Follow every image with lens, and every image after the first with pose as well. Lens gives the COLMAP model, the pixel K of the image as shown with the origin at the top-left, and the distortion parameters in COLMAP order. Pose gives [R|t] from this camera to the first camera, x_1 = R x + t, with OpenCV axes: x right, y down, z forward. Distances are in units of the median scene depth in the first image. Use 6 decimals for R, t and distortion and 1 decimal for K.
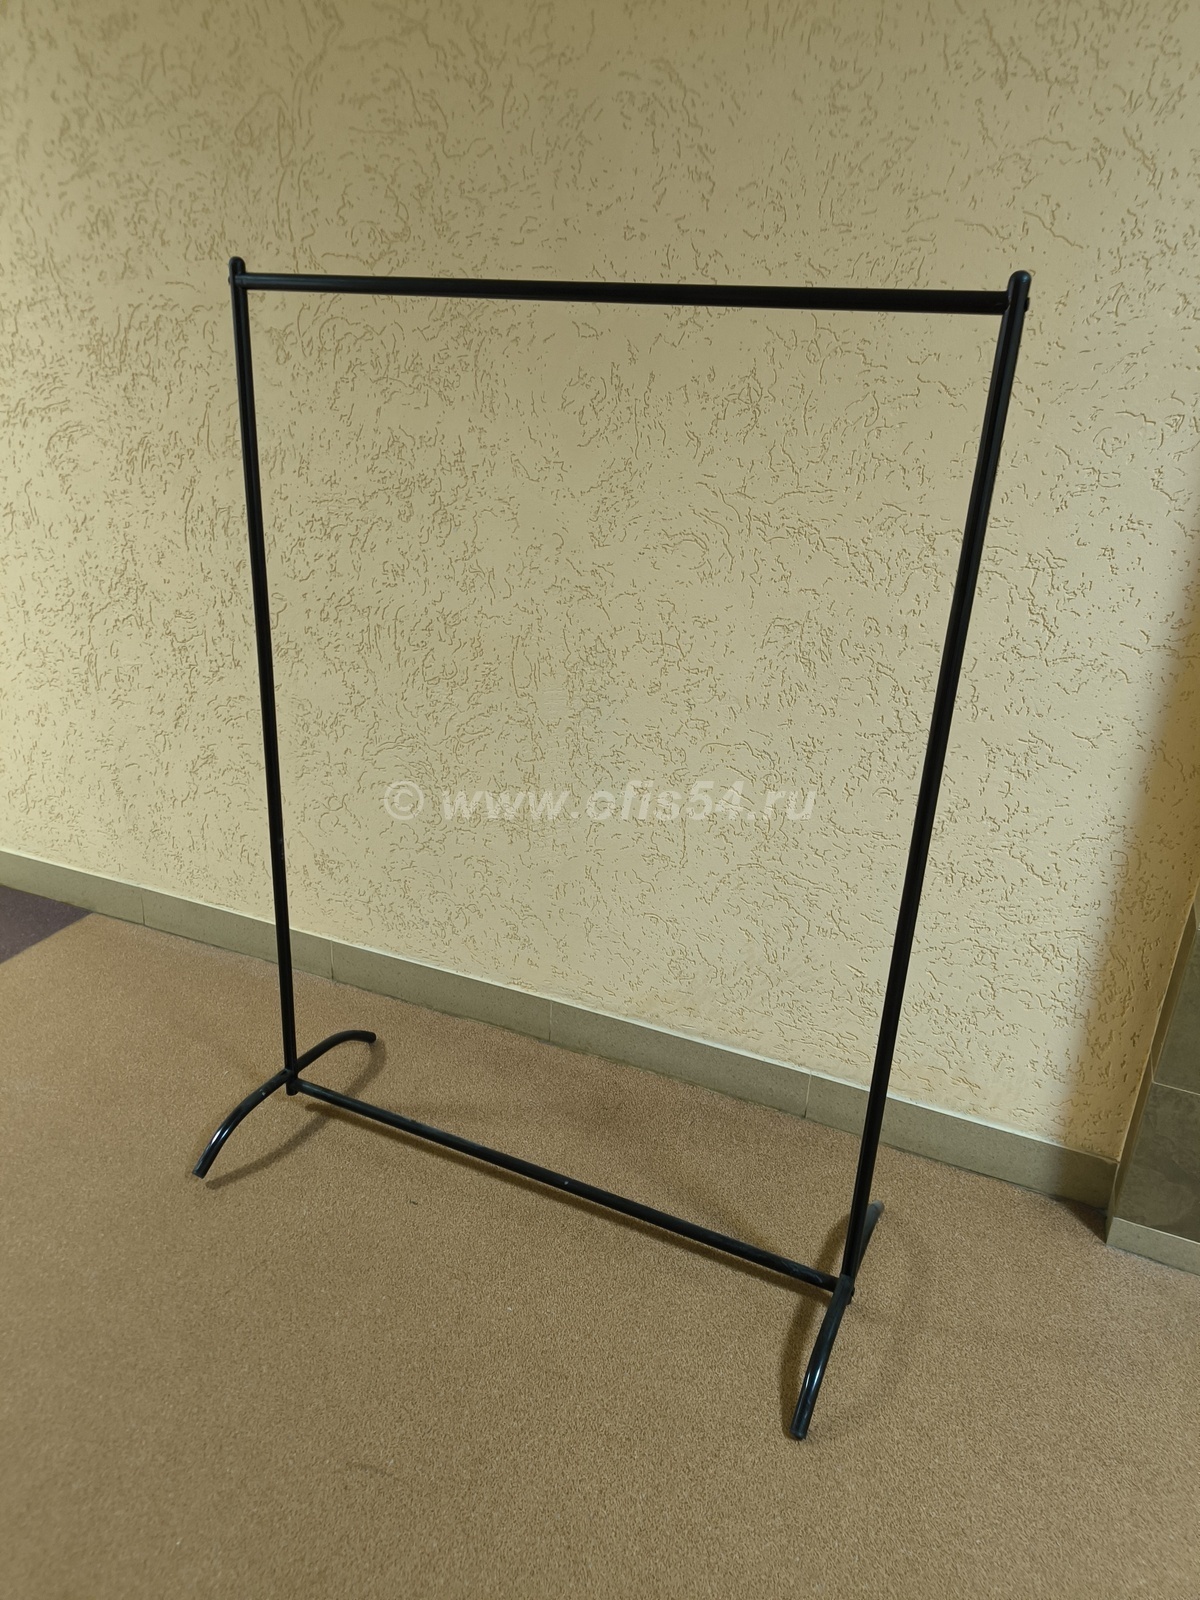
lens RADIAL K [[1120.1, 0, 596.6], [0, 1120.1, 797.8], [0, 0, 1]] dist [0.034321, -0.026899]
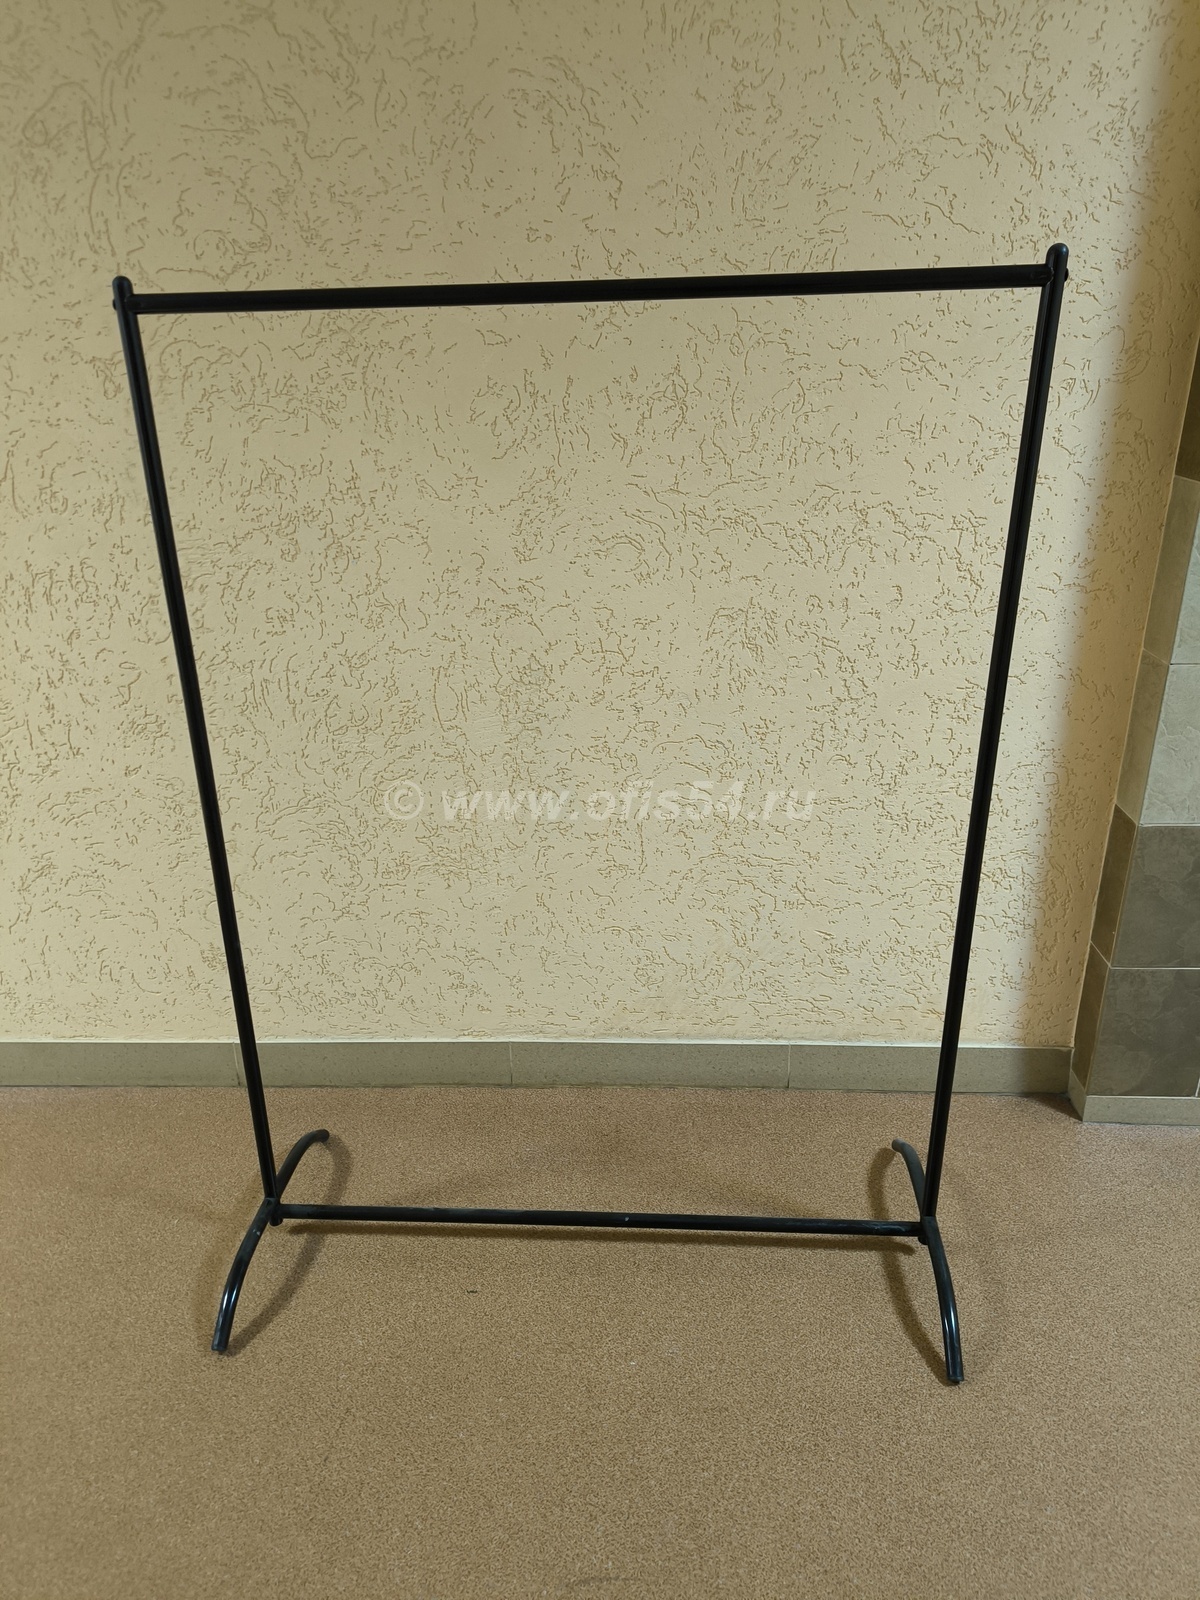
lens RADIAL K [[1120.1, 0, 594.3], [0, 1120.1, 792.1], [0, 0, 1]] dist [0.034321, -0.026899]
pose [[0.927869, -0.186649, 0.322834, -0.290180], [0.191316, 0.981372, 0.017520, -0.035733], [-0.320090, 0.045507, 0.946294, 0.082959]]
